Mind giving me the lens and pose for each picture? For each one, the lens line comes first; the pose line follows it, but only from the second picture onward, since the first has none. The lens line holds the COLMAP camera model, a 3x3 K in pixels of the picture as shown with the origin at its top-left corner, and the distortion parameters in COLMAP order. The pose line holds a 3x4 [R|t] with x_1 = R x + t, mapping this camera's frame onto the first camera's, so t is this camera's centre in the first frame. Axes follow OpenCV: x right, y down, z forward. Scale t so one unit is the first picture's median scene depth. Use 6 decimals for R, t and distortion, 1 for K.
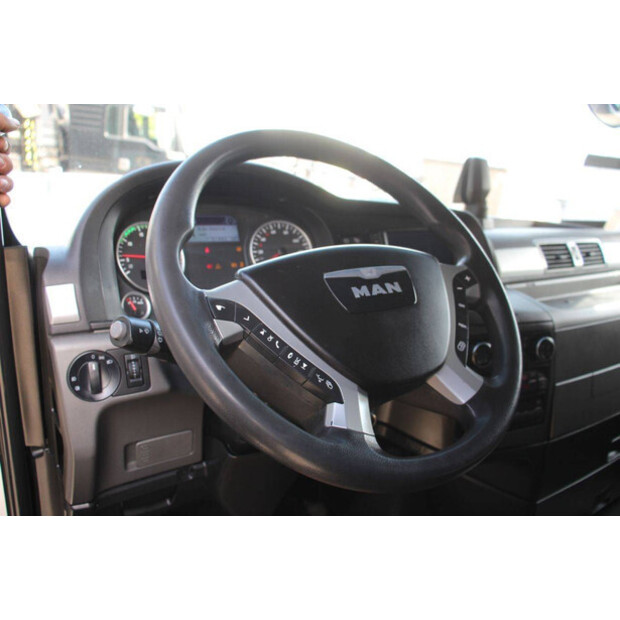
lens RADIAL K [[507.5, 0, 308.6], [0, 507.5, 310.1], [0, 0, 1]] dist [-0.135430, 0.080841]
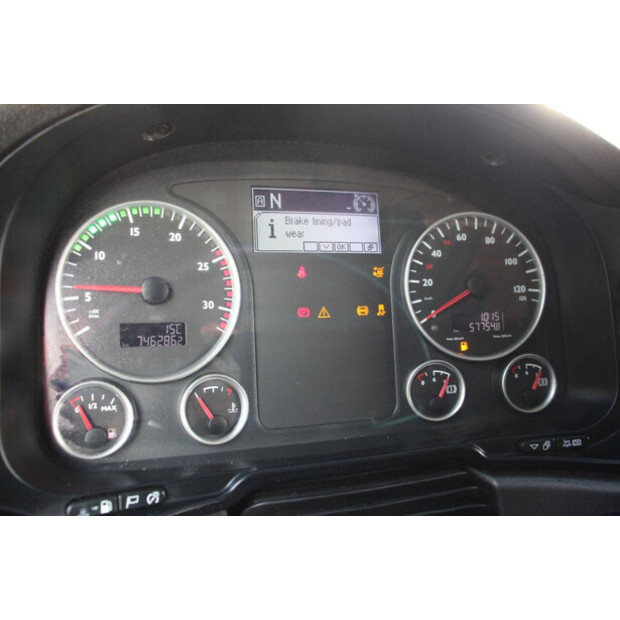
lens RADIAL K [[507.5, 0, 313.4], [0, 507.5, 312.8], [0, 0, 1]] dist [-0.135430, 0.080841]
pose [[0.957703, 0.125497, -0.258952, -0.075067], [-0.103073, 0.989787, 0.098480, -0.124356], [0.268666, -0.067624, 0.960857, 0.571979]]
